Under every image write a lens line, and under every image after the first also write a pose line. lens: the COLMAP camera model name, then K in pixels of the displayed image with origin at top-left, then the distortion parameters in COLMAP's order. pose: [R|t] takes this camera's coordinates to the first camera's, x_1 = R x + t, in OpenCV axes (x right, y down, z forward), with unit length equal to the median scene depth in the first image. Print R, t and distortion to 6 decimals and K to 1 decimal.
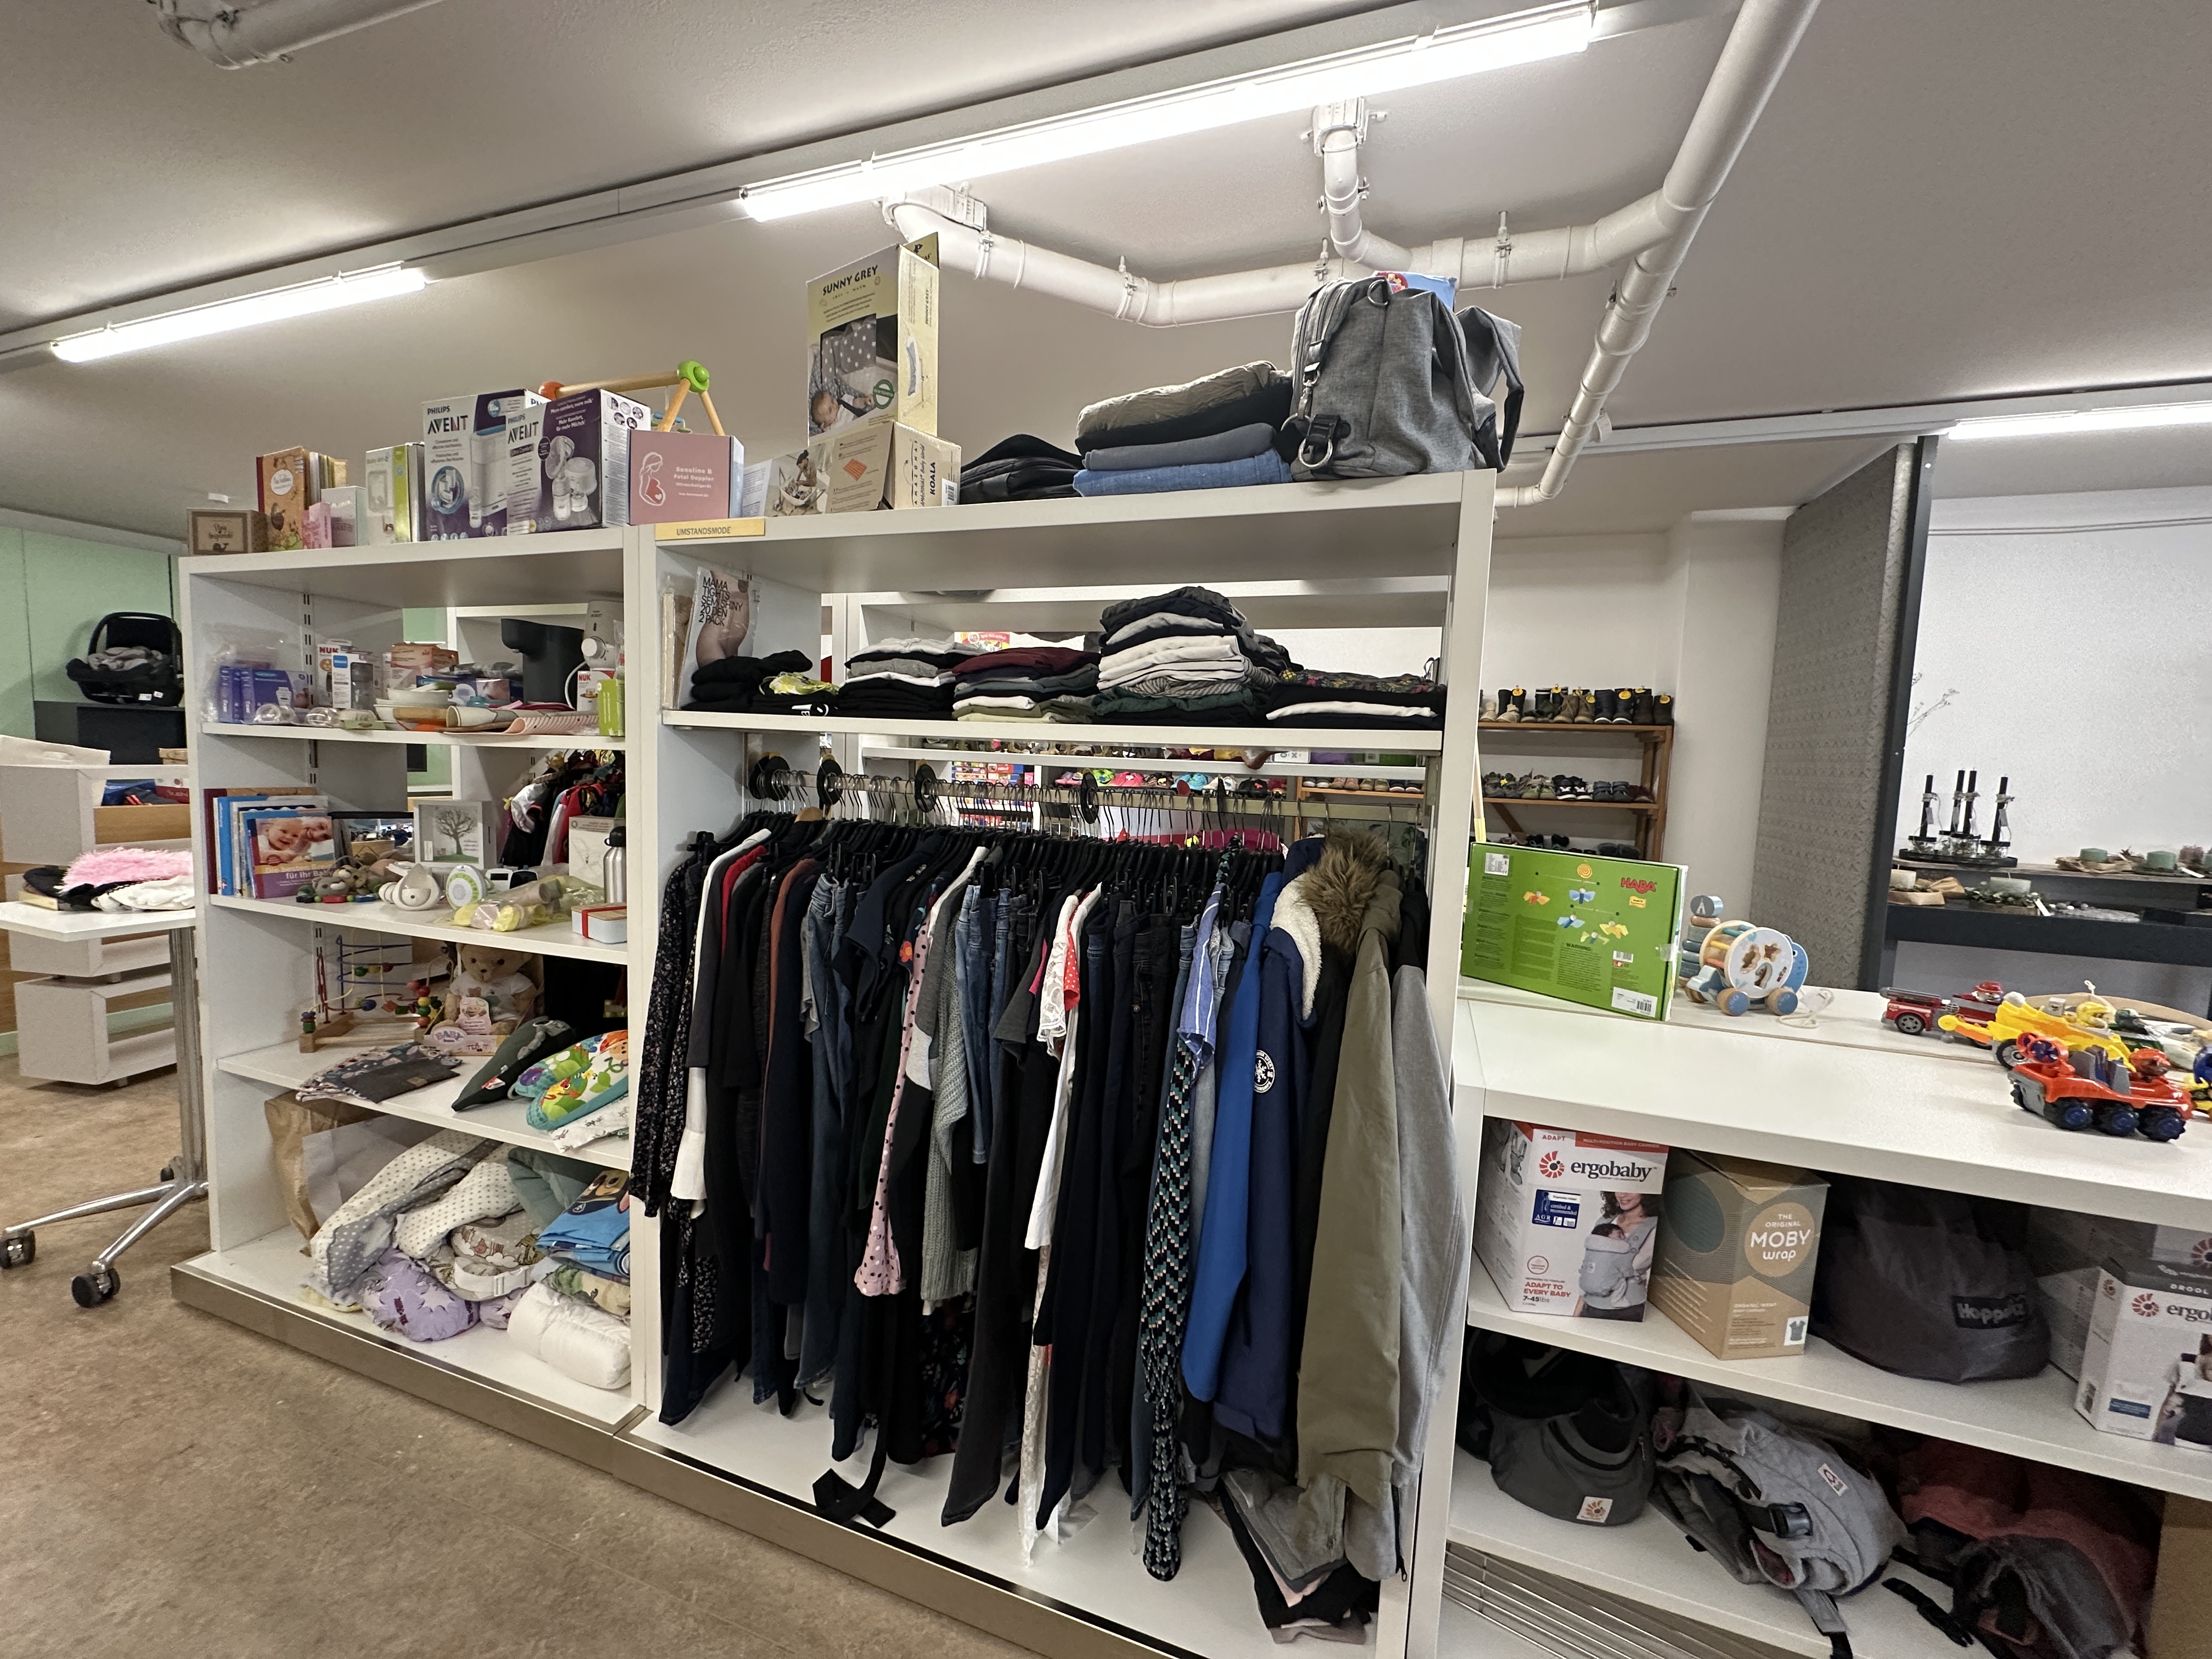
lens RADIAL K [[876.9, 0, 1102.5], [0, 876.9, 835.4], [0, 0, 1]] dist [-0.000930, -0.000022]
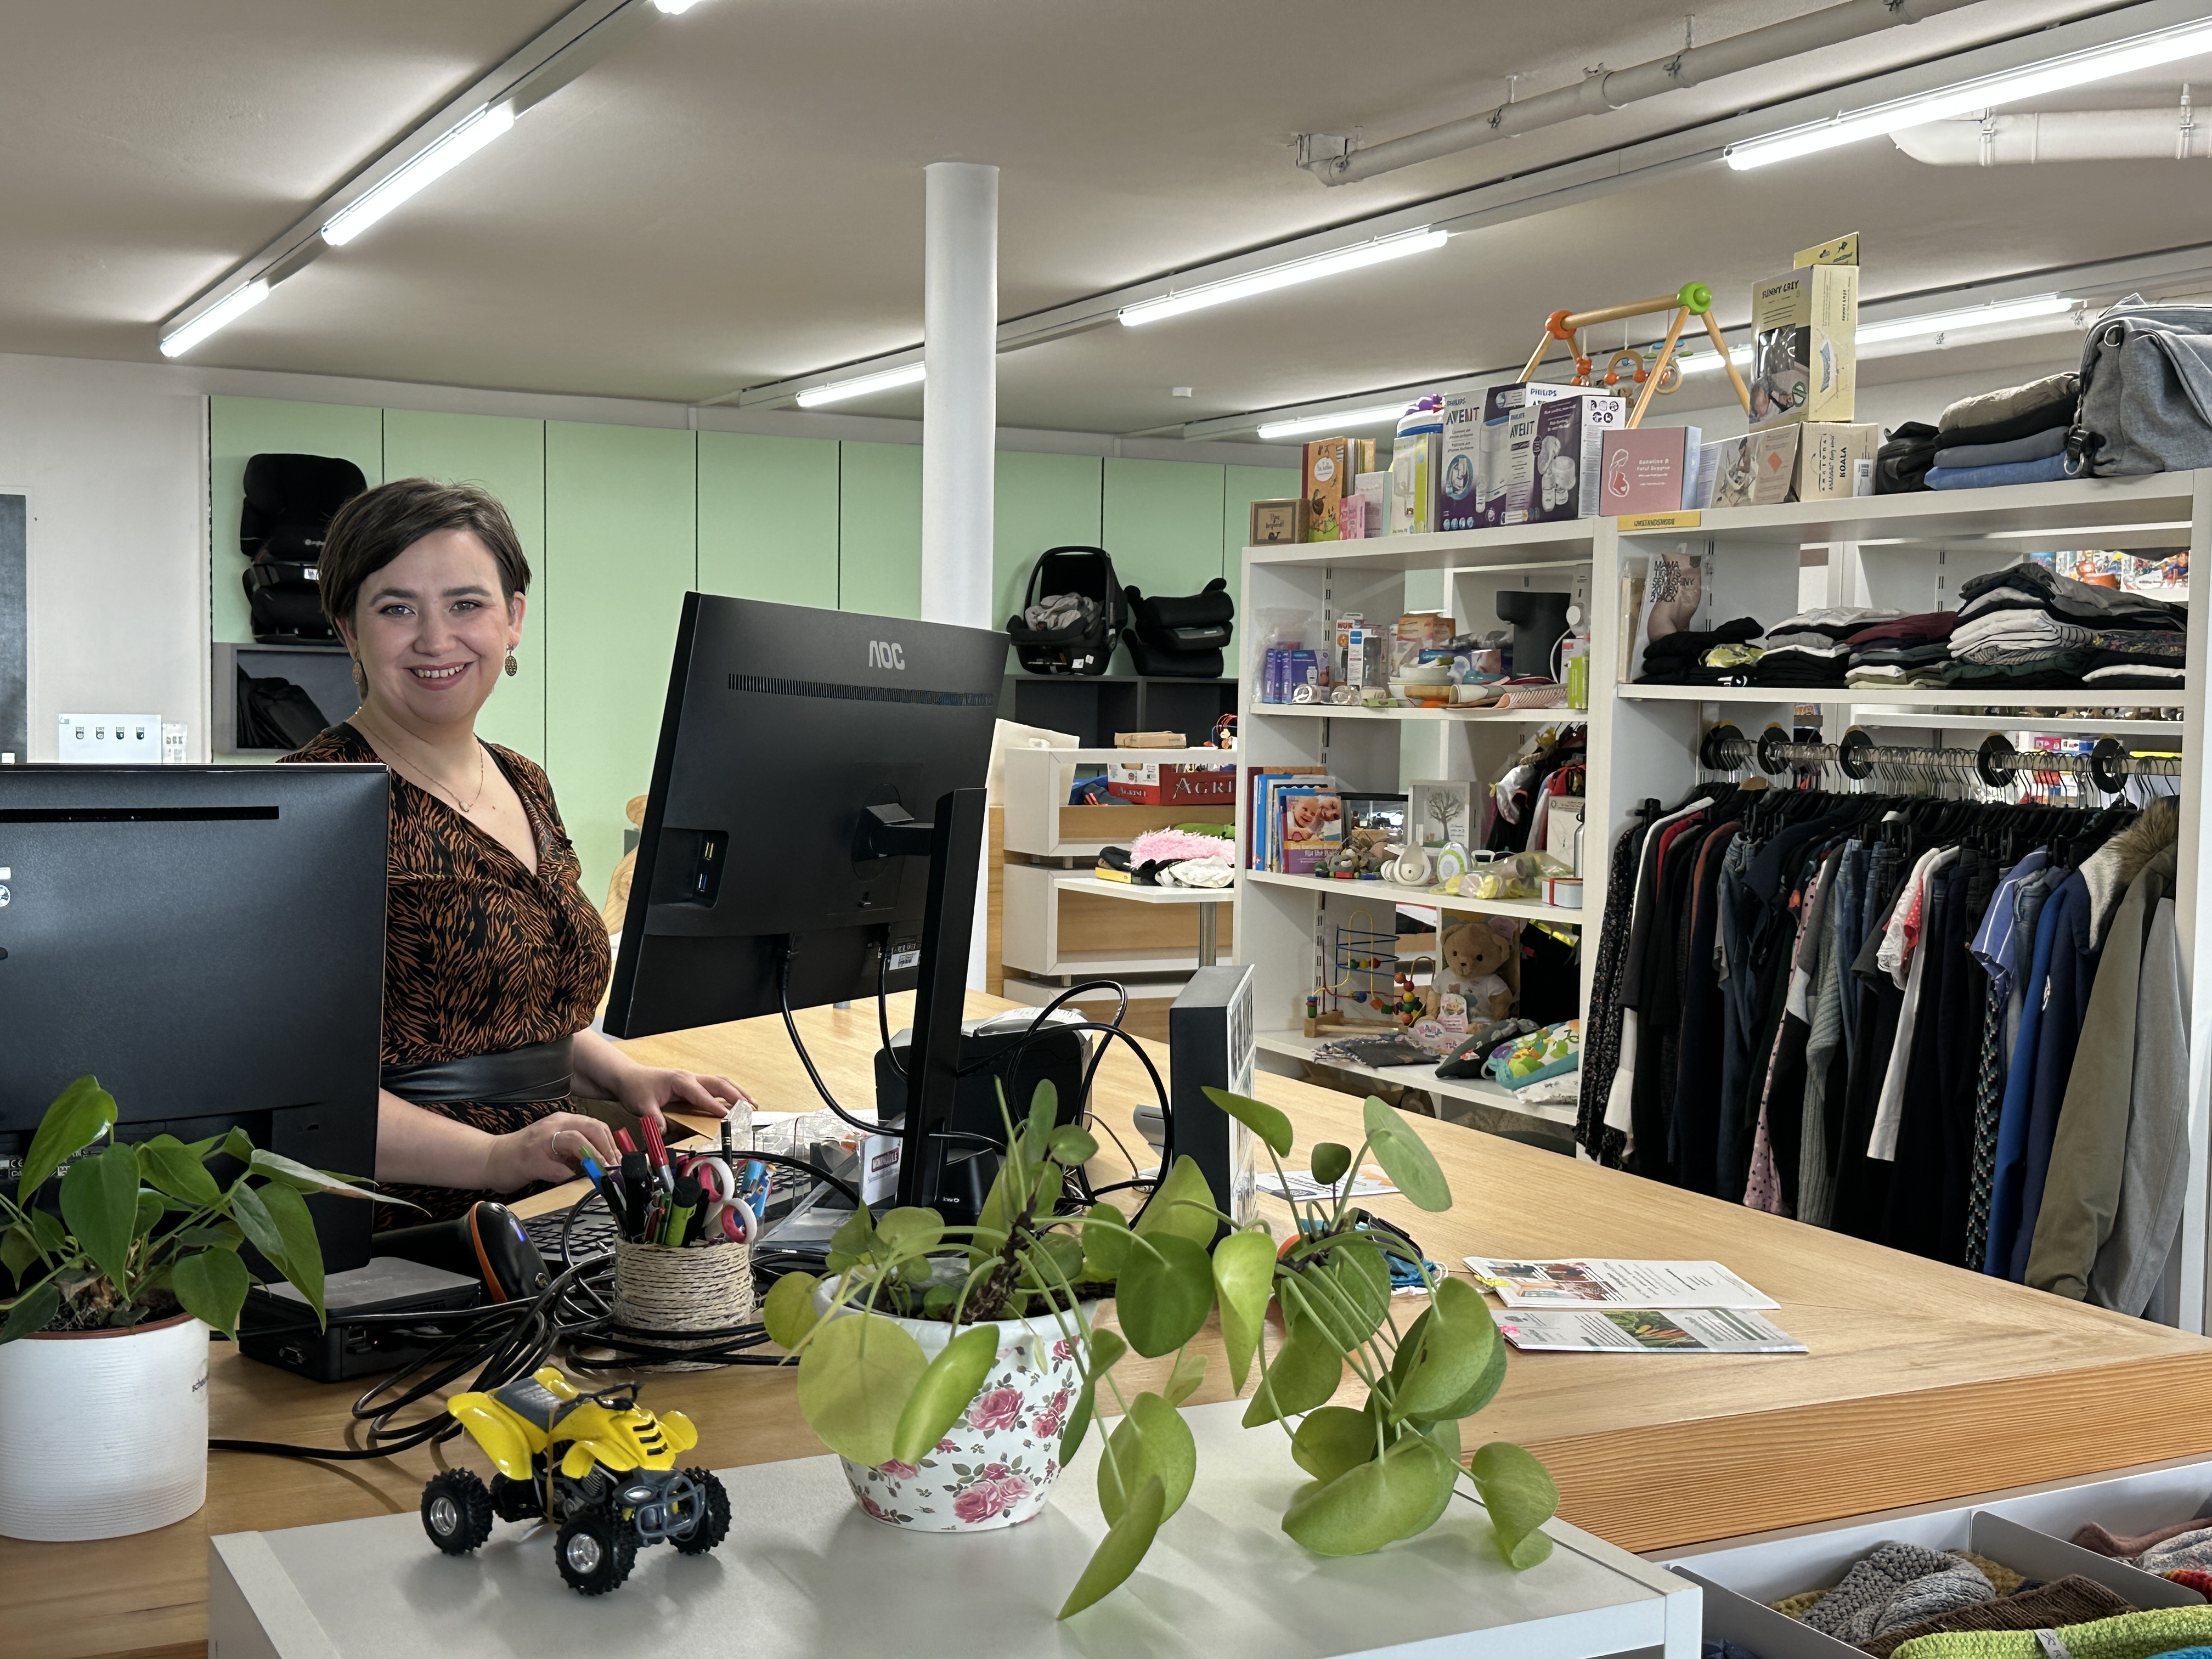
lens RADIAL K [[2571.9, 0, 1103.9], [0, 2571.9, 827.2], [0, 0, 1]] dist [0.119001, 0.000000]
pose [[0.734489, 0.010333, -0.678542, 1.140079], [-0.049418, 0.998044, -0.038294, 0.177788], [0.676818, 0.061659, 0.733563, -1.673782]]
